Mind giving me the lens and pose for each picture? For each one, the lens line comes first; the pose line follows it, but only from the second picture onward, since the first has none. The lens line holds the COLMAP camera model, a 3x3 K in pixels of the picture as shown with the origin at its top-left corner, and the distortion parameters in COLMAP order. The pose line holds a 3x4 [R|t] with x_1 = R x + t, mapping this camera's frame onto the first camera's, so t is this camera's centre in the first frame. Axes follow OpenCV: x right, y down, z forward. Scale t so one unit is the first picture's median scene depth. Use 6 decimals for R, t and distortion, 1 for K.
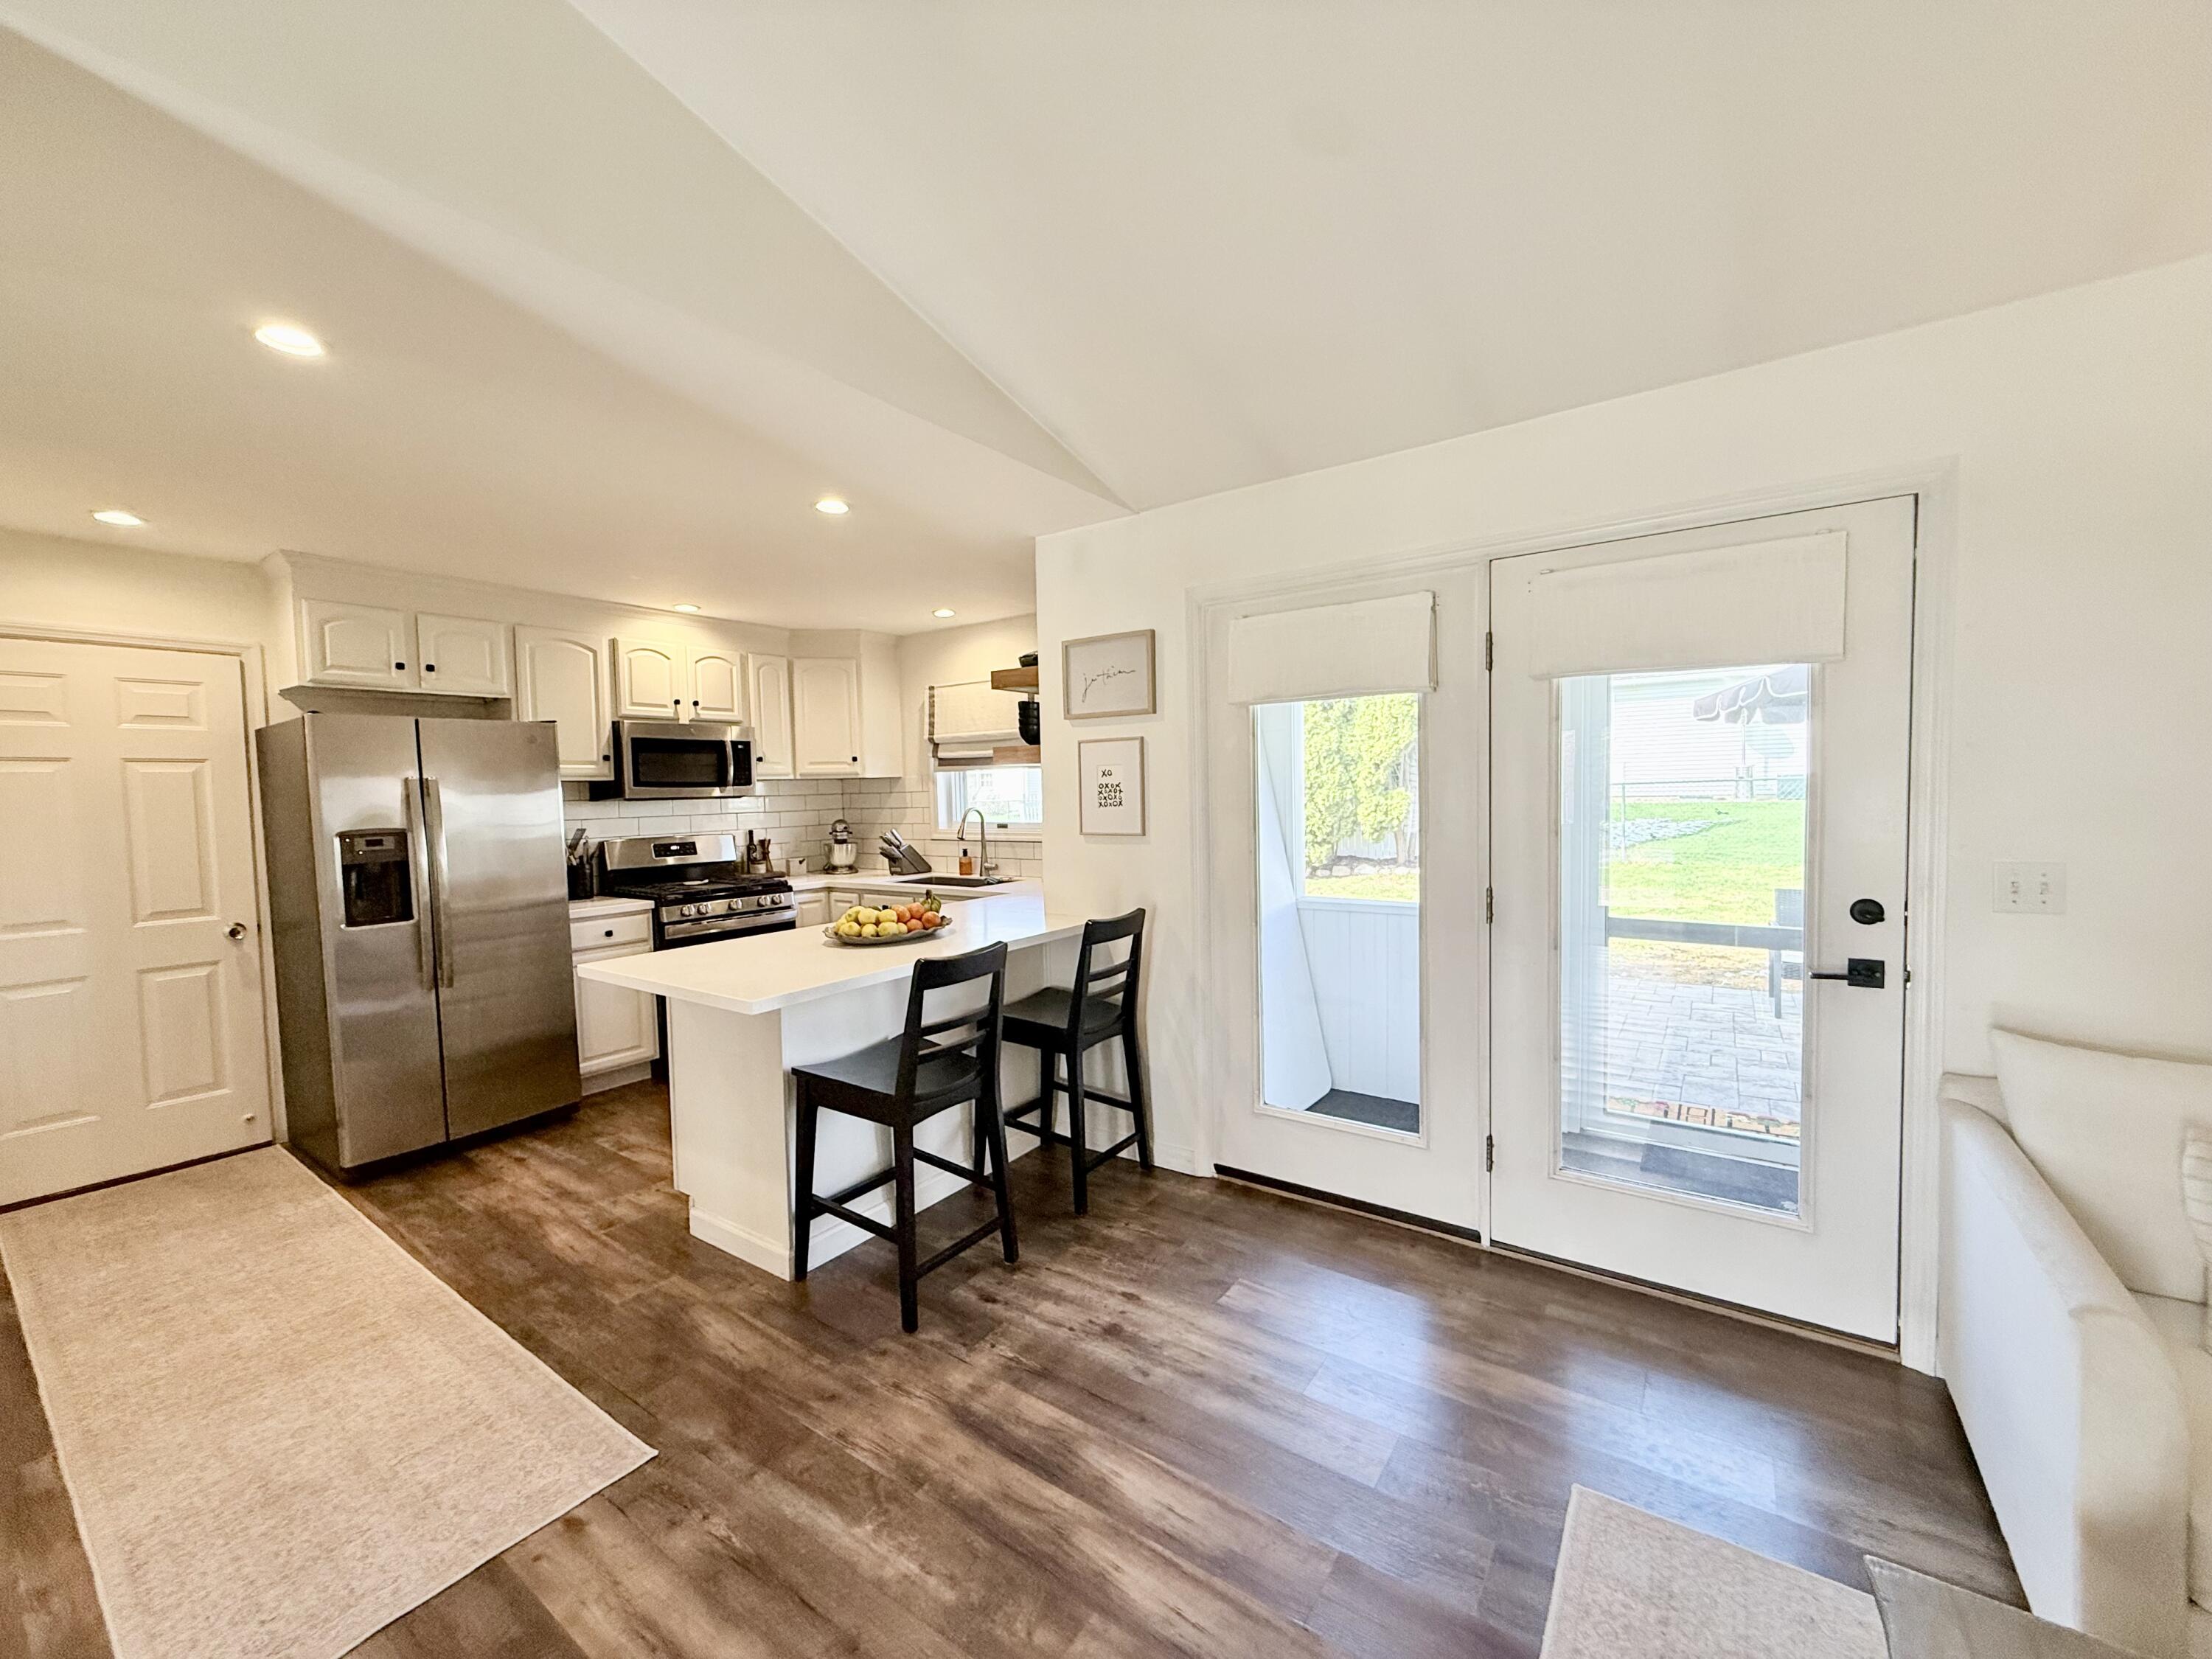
lens RADIAL K [[877.0, 0, 1102.0], [0, 877.0, 830.6], [0, 0, 1]] dist [0.001020, -0.000363]
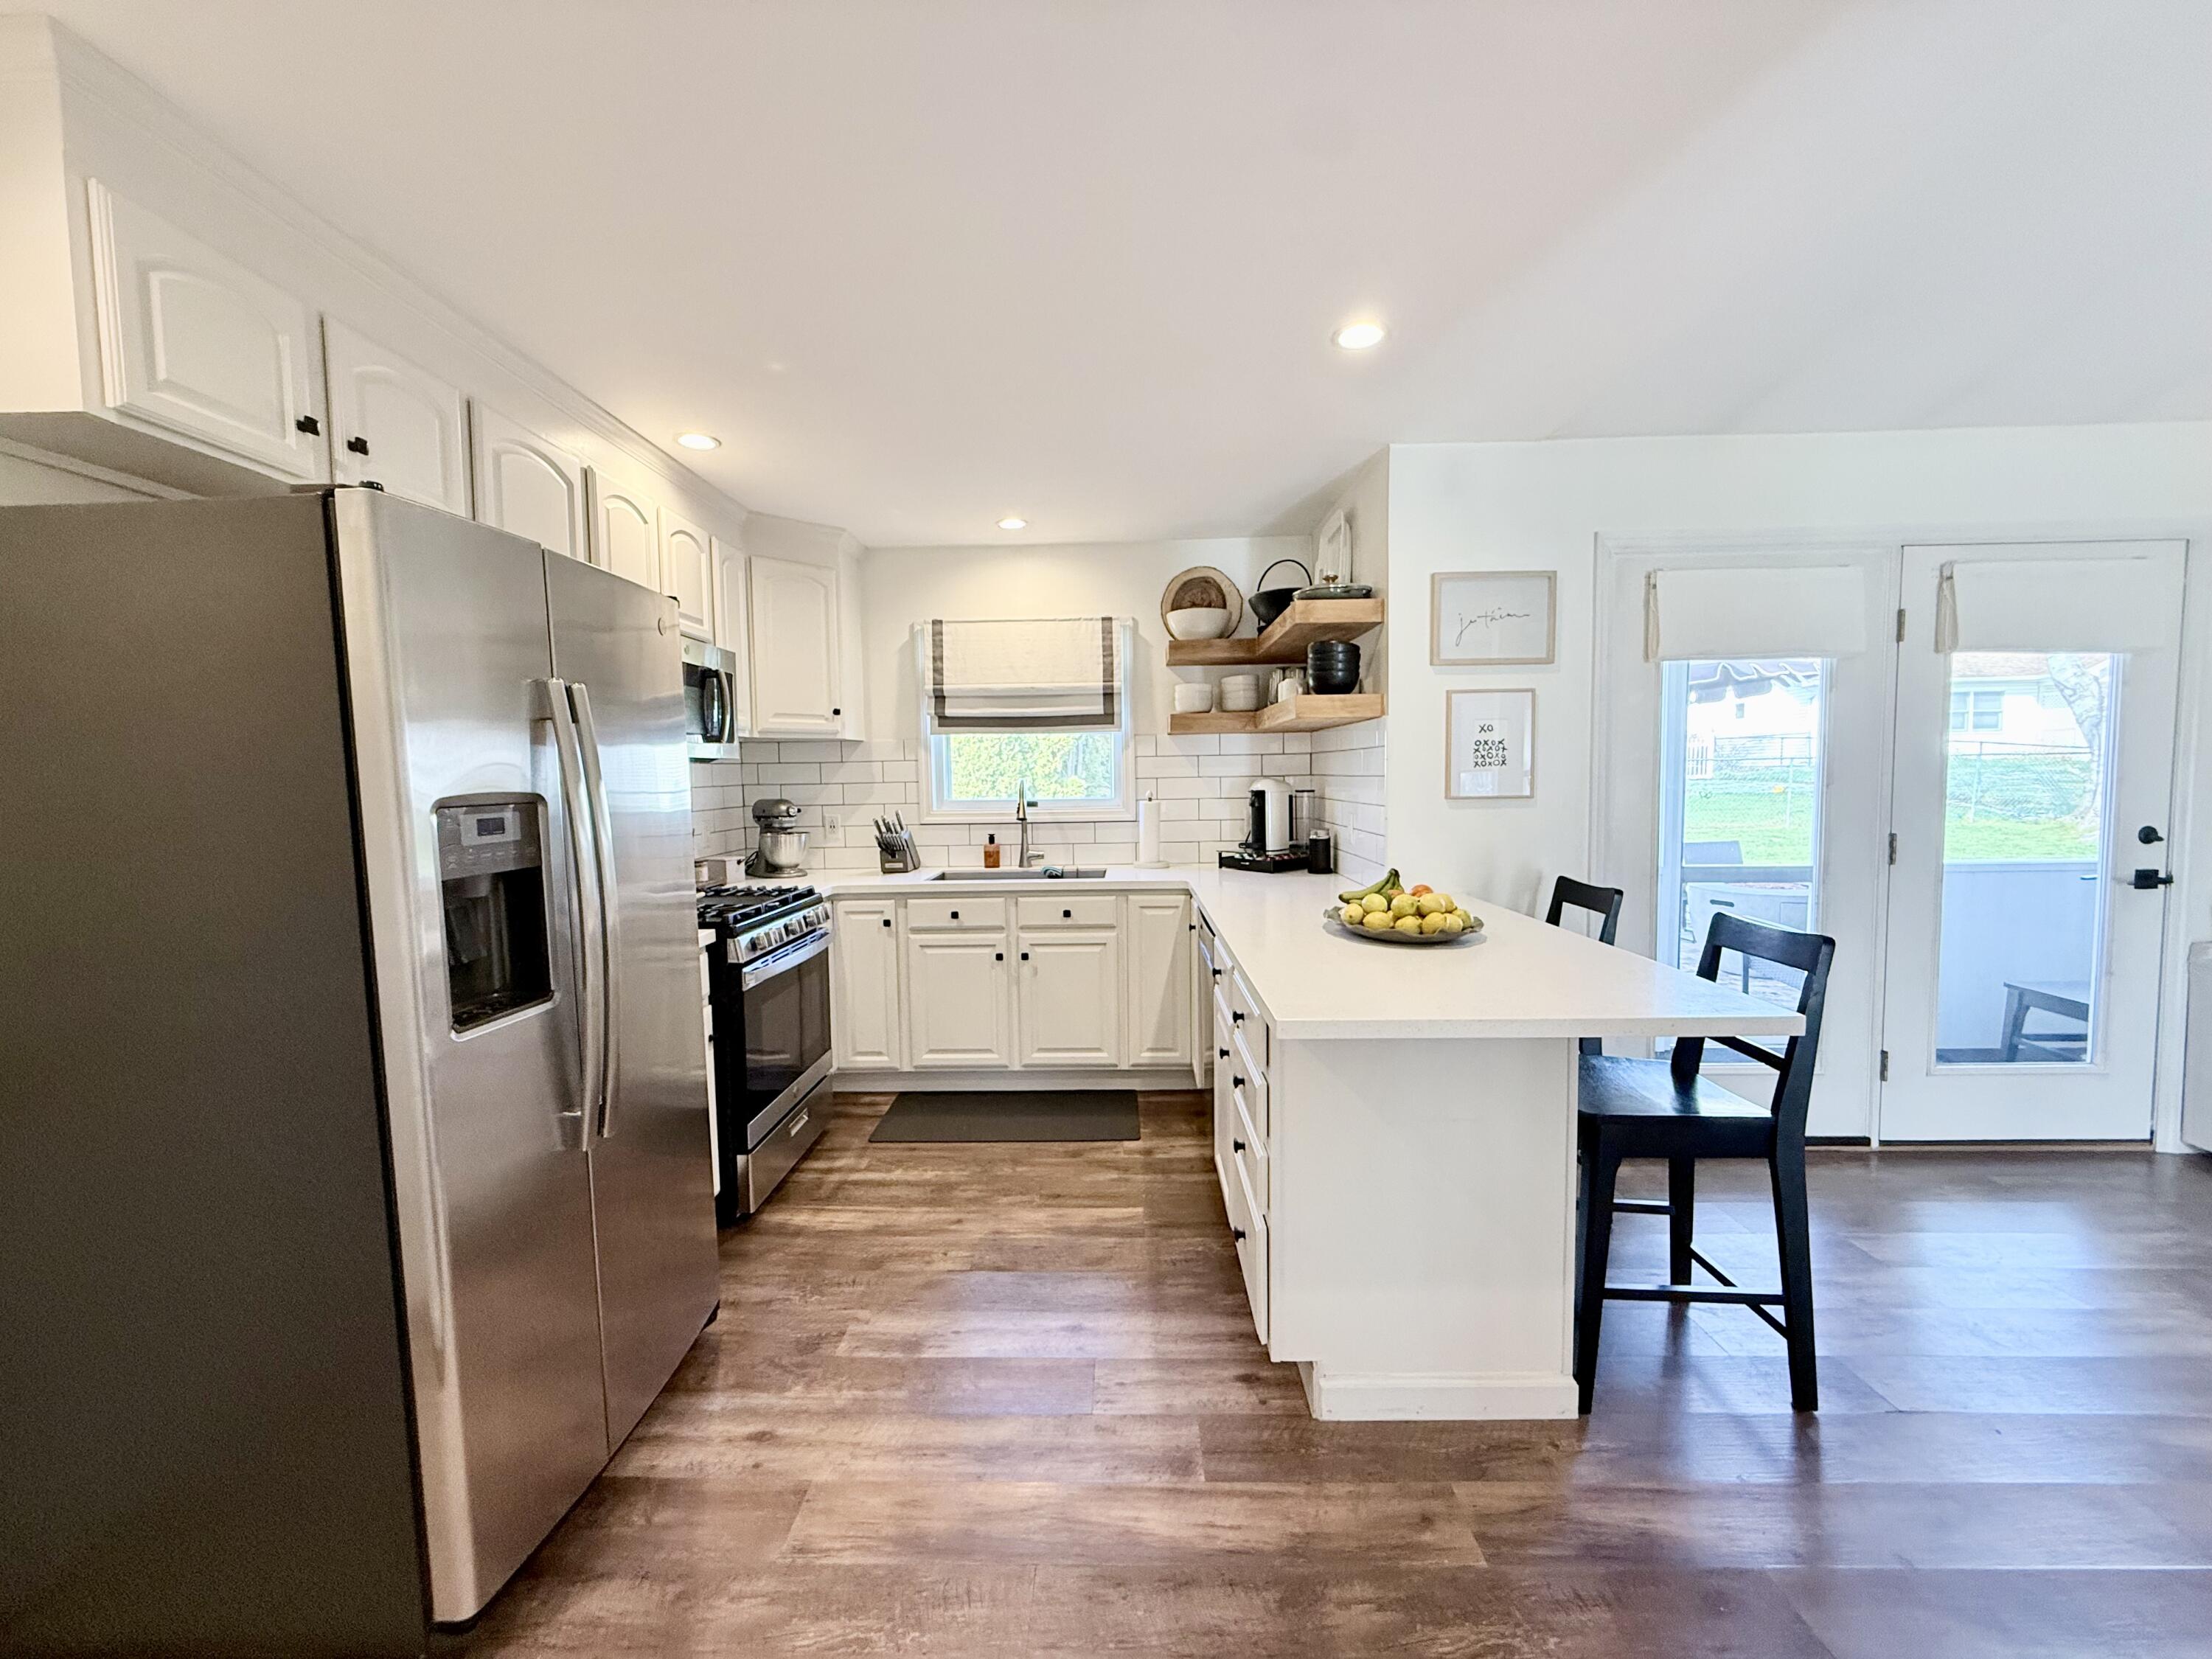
lens RADIAL K [[877.0, 0, 1102.0], [0, 877.0, 830.6], [0, 0, 1]] dist [0.001020, -0.000363]
pose [[0.831203, -0.026326, 0.555345, -0.754061], [0.024269, 0.999644, 0.011065, 0.017098], [-0.555439, 0.004280, 0.831546, 0.446240]]
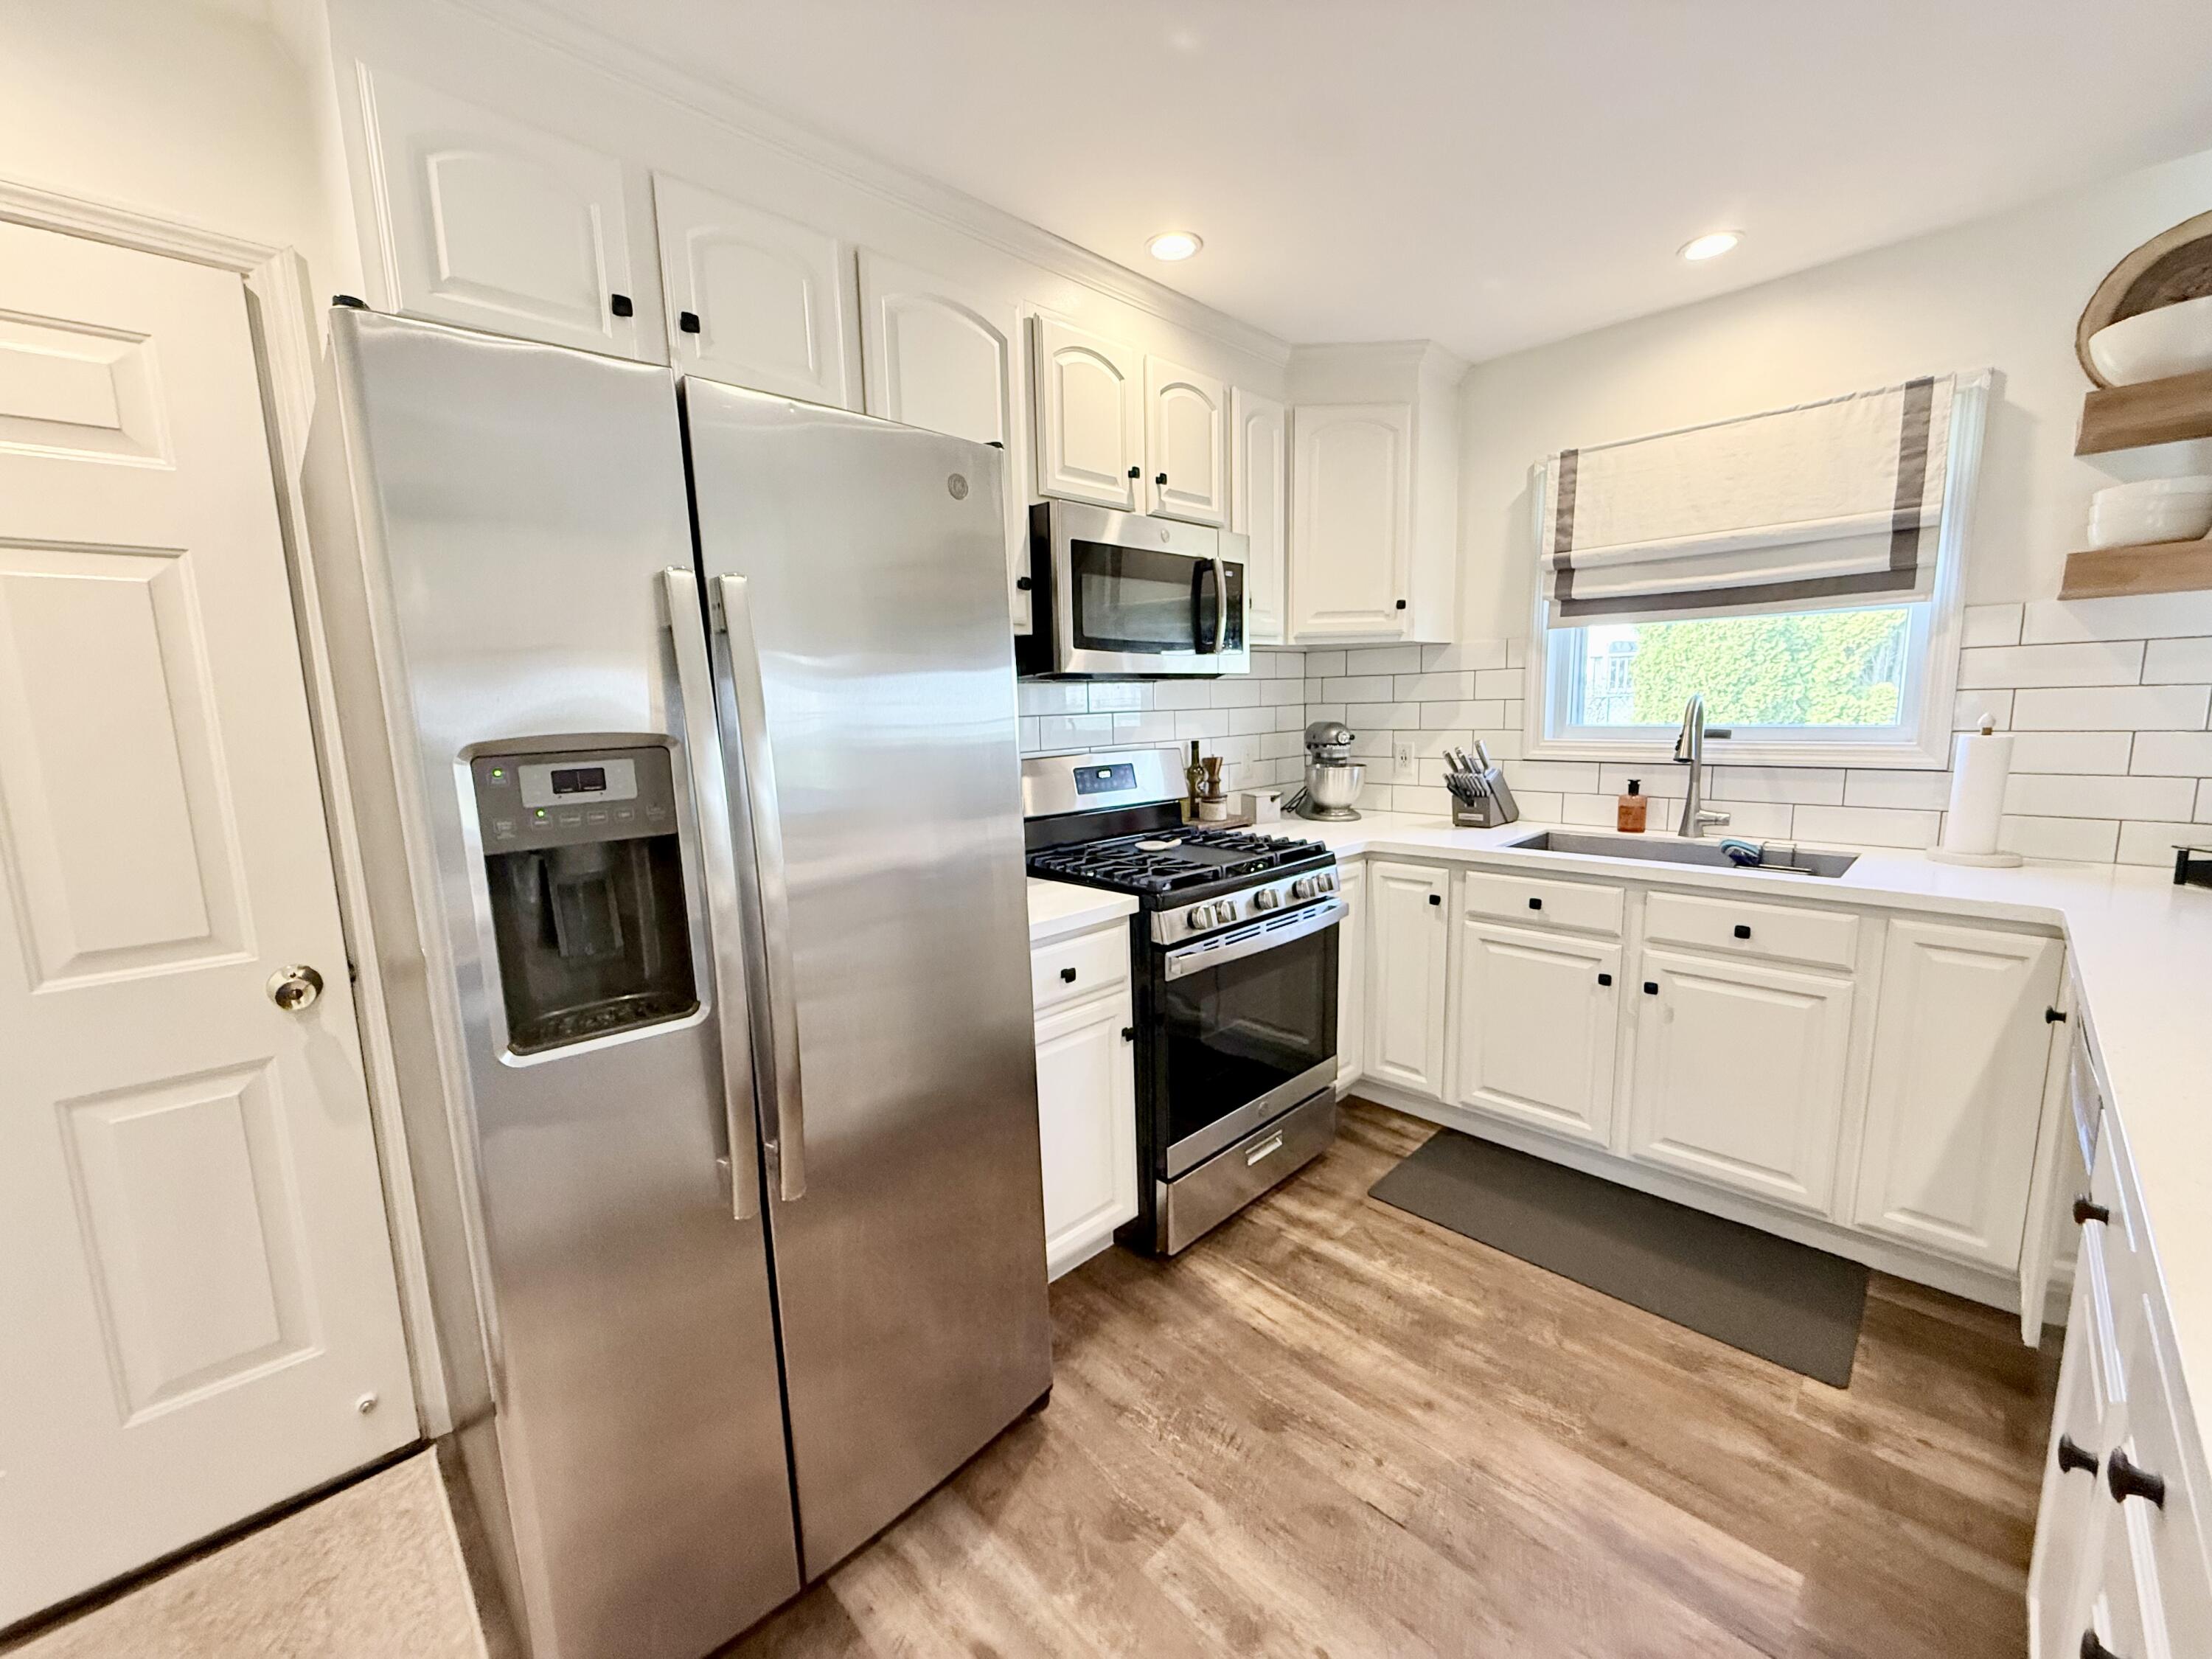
lens RADIAL K [[877.0, 0, 1102.0], [0, 877.0, 830.6], [0, 0, 1]] dist [0.001020, -0.000363]
pose [[0.983973, 0.022136, -0.176940, -0.546298], [-0.004043, 0.994779, 0.101972, -0.000520], [0.178273, -0.099622, 0.978925, 0.671561]]
